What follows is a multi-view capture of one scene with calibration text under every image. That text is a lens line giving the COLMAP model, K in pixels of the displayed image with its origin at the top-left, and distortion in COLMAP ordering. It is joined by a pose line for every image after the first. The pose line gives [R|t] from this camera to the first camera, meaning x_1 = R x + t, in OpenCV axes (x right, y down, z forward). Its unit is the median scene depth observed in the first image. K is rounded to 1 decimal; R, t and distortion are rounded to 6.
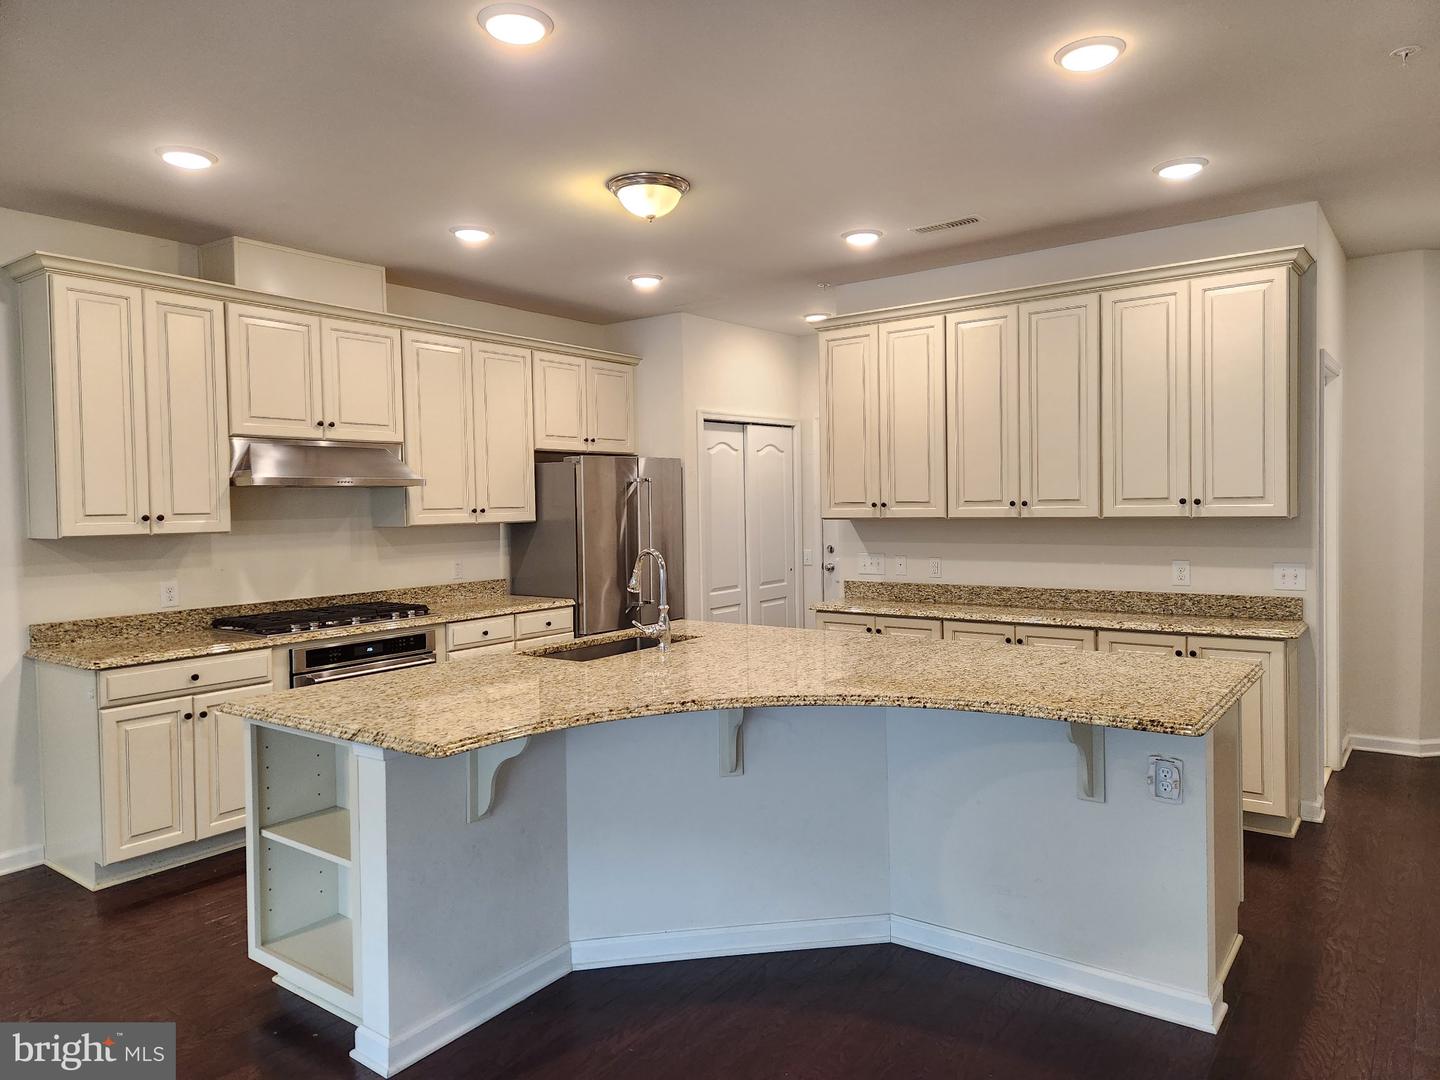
lens RADIAL K [[953.3, 0, 723.4], [0, 953.3, 535.4], [0, 0, 1]] dist [0.028343, -0.006397]
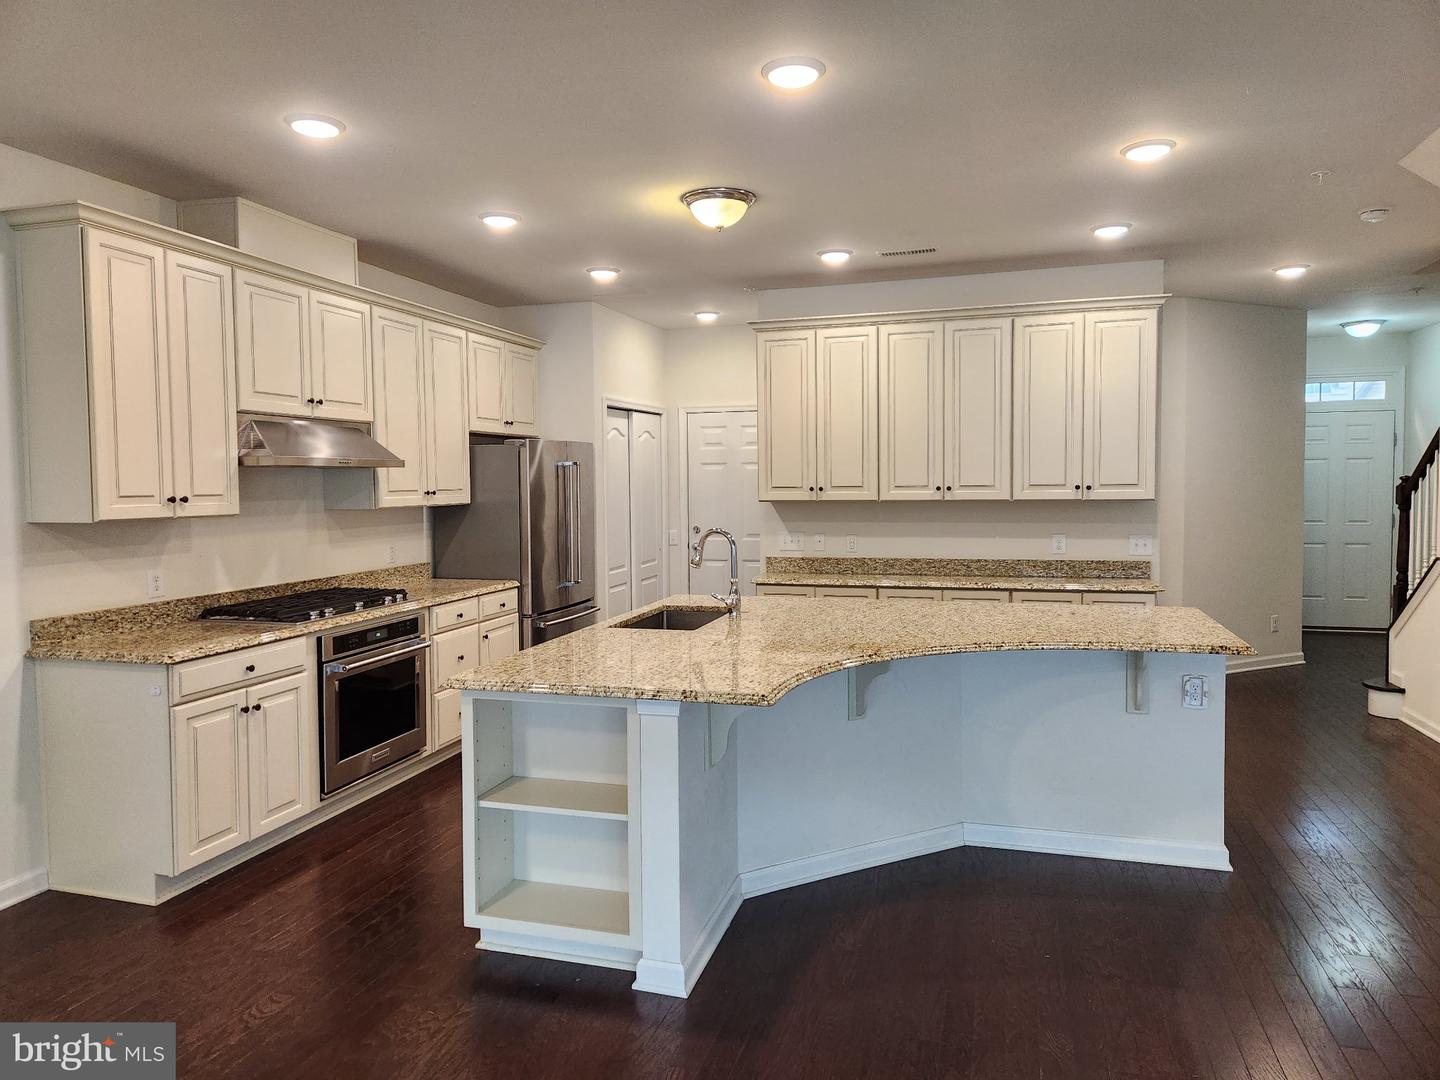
lens RADIAL K [[953.3, 0, 718.5], [0, 953.3, 531.2], [0, 0, 1]] dist [0.028343, -0.006397]
pose [[0.942252, -0.010185, 0.334750, -0.387375], [0.005664, 0.999879, 0.014479, 0.001462], [-0.334857, -0.011747, 0.942196, -0.036251]]
